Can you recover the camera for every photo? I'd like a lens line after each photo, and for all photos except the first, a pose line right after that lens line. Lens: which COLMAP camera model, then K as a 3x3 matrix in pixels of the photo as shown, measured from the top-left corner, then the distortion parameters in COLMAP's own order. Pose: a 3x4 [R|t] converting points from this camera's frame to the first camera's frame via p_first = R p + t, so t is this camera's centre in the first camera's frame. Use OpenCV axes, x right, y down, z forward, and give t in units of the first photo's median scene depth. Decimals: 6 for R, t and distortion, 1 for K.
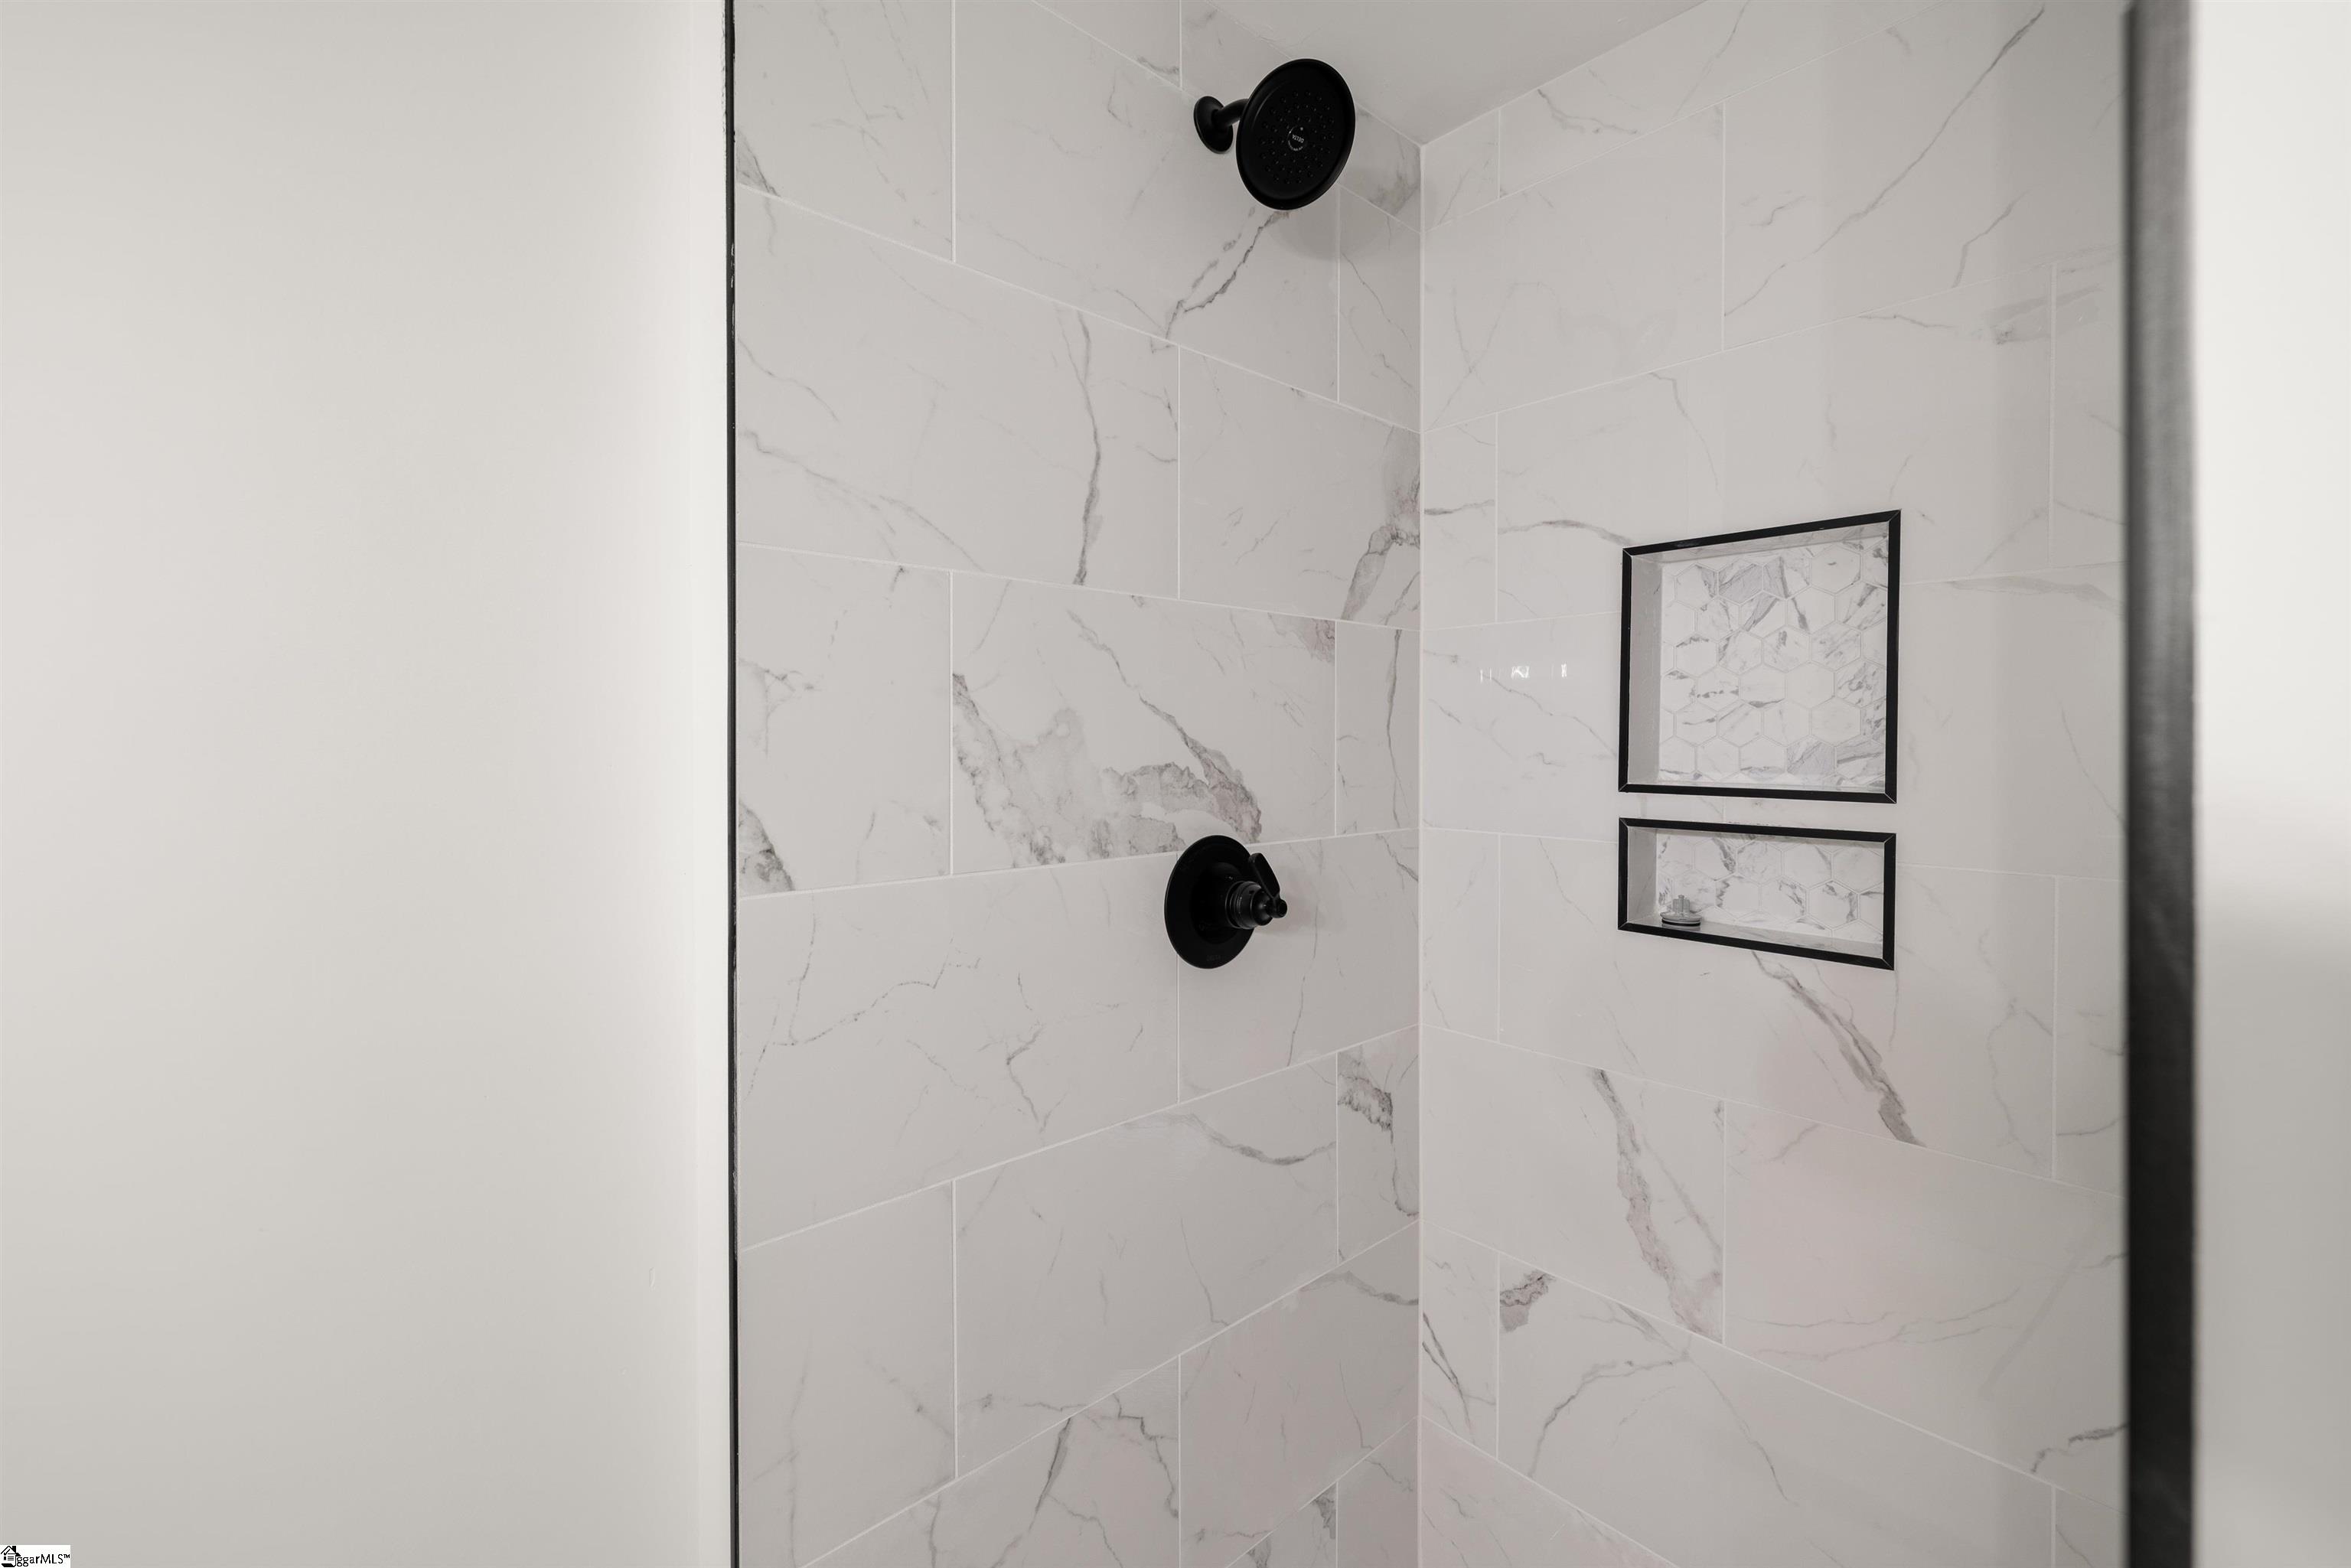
lens RADIAL K [[1001.2, 0, 1179.3], [0, 1001.2, 750.0], [0, 0, 1]] dist [-0.001061, -0.000052]
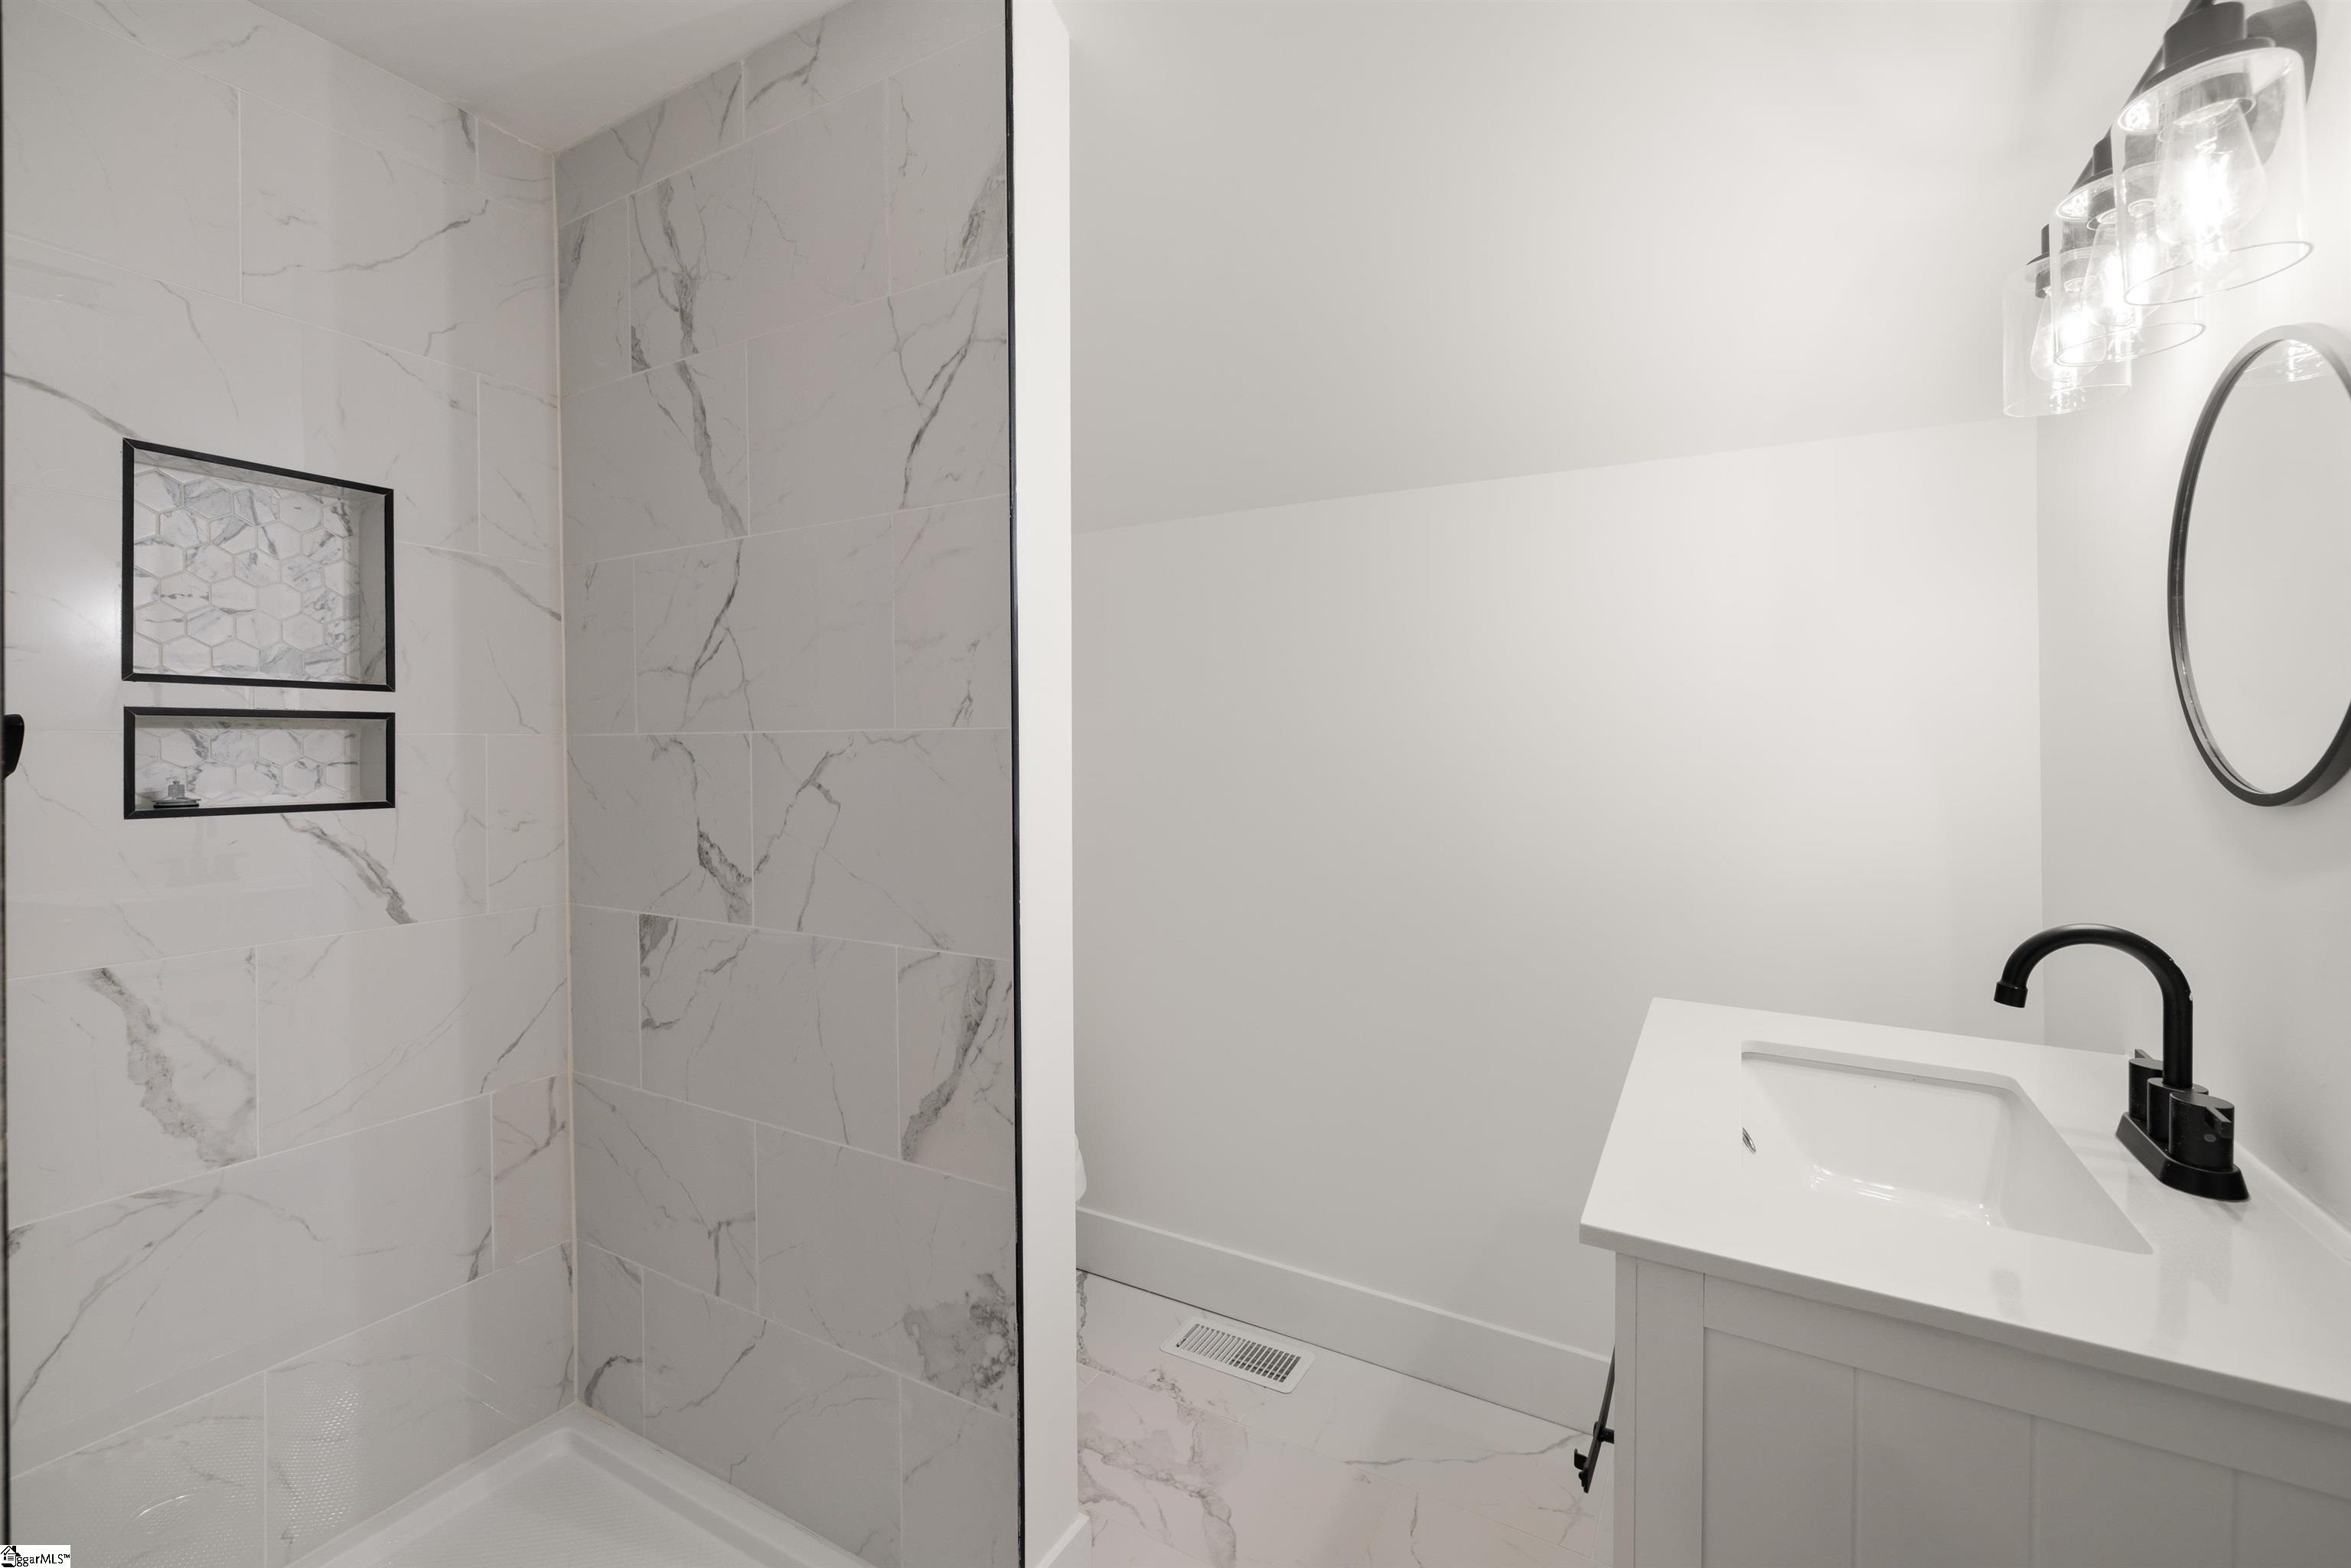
lens RADIAL K [[1001.2, 0, 1179.3], [0, 1001.2, 750.0], [0, 0, 1]] dist [-0.001061, -0.000052]
pose [[-0.333297, 0.002450, 0.942819, -0.899437], [0.018182, 0.999827, 0.003829, 0.133806], [-0.942646, 0.018418, -0.333284, 0.364073]]
